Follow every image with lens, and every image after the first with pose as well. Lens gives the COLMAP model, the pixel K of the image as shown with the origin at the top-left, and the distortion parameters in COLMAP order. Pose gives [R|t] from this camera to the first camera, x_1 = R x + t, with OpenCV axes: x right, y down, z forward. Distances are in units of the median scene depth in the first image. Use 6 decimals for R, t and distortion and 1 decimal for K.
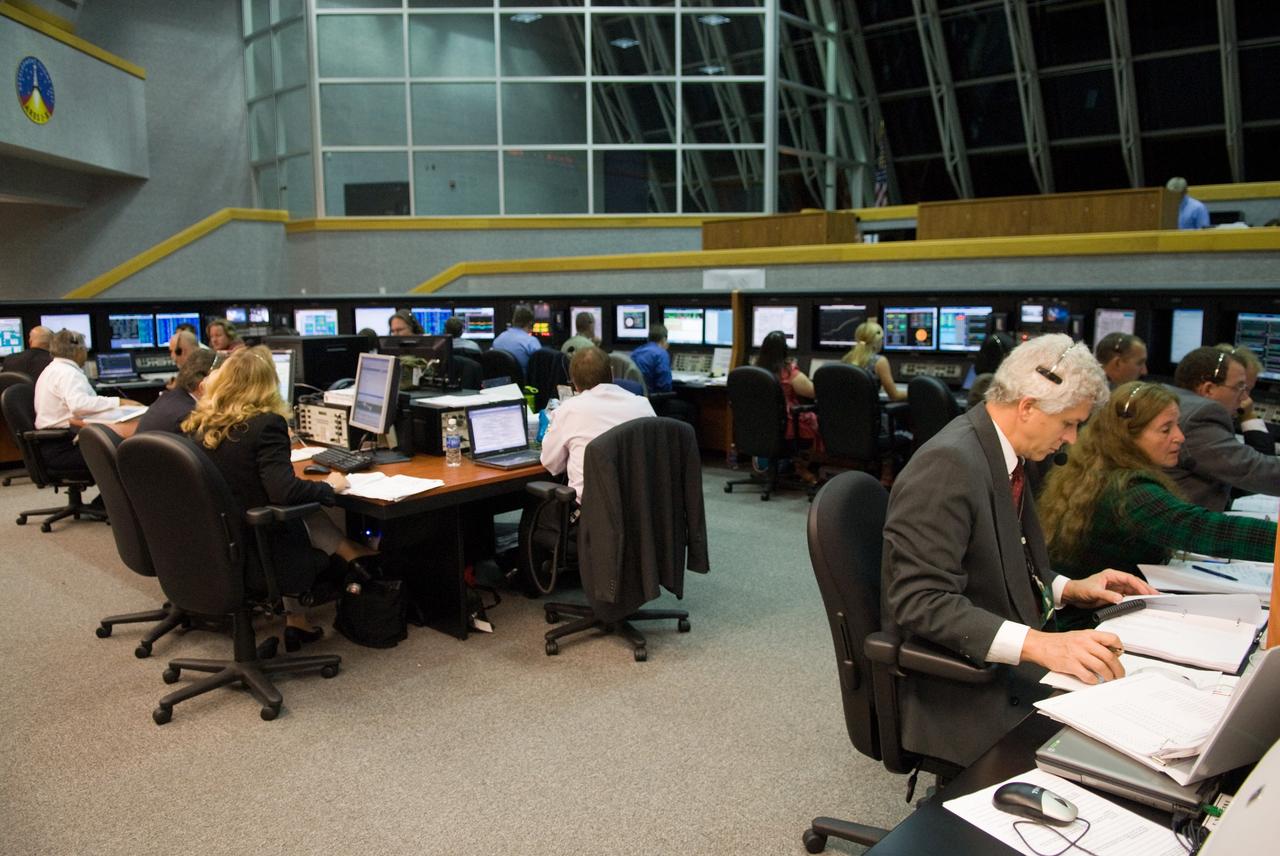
lens RADIAL K [[948.6, 0, 640.0], [0, 948.6, 428.0], [0, 0, 1]] dist [-0.008546, -0.047362]
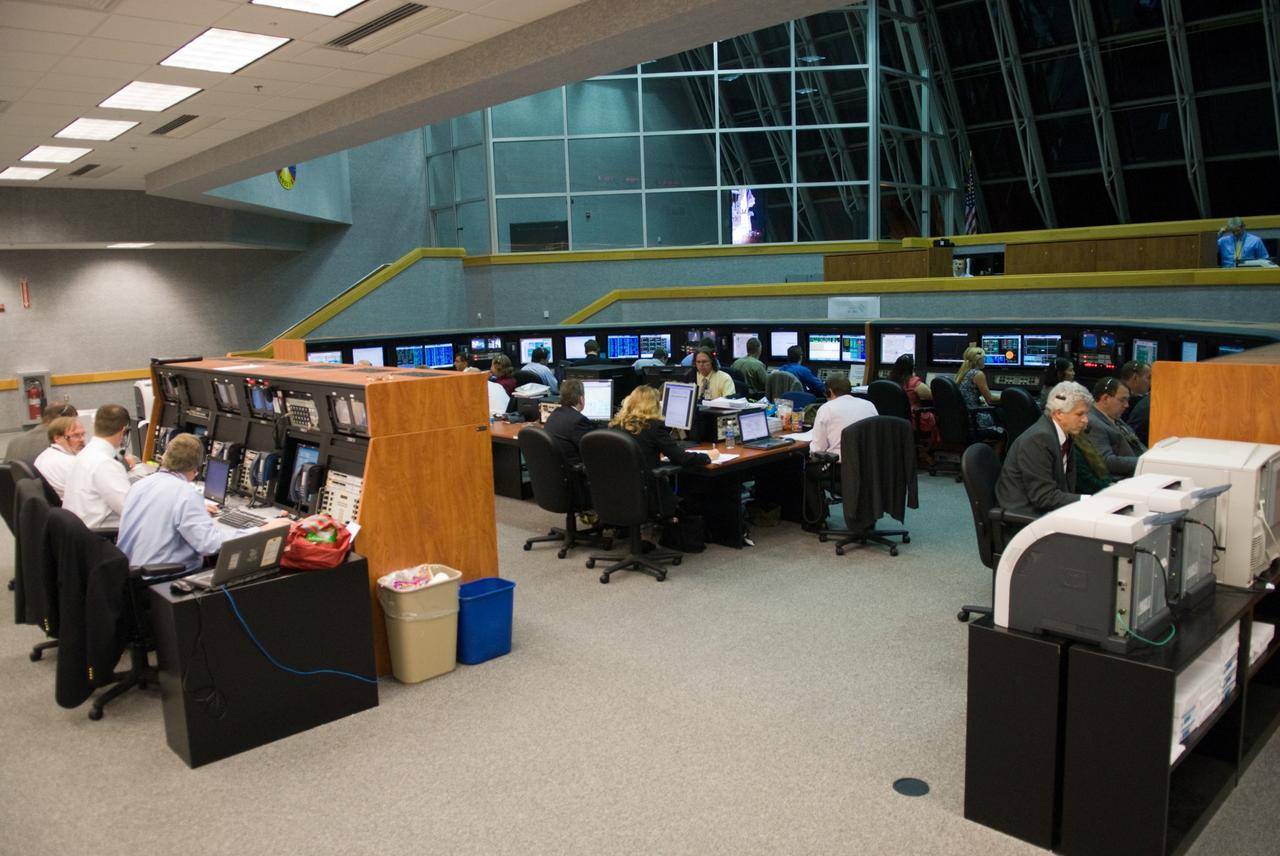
lens RADIAL K [[948.6, 0, 640.0], [0, 948.6, 428.0], [0, 0, 1]] dist [-0.008546, -0.047362]
pose [[0.996485, -0.012876, -0.082771, -0.057211], [0.013047, 0.999914, 0.001518, -0.000411], [0.082744, -0.002593, 0.996567, -0.188529]]
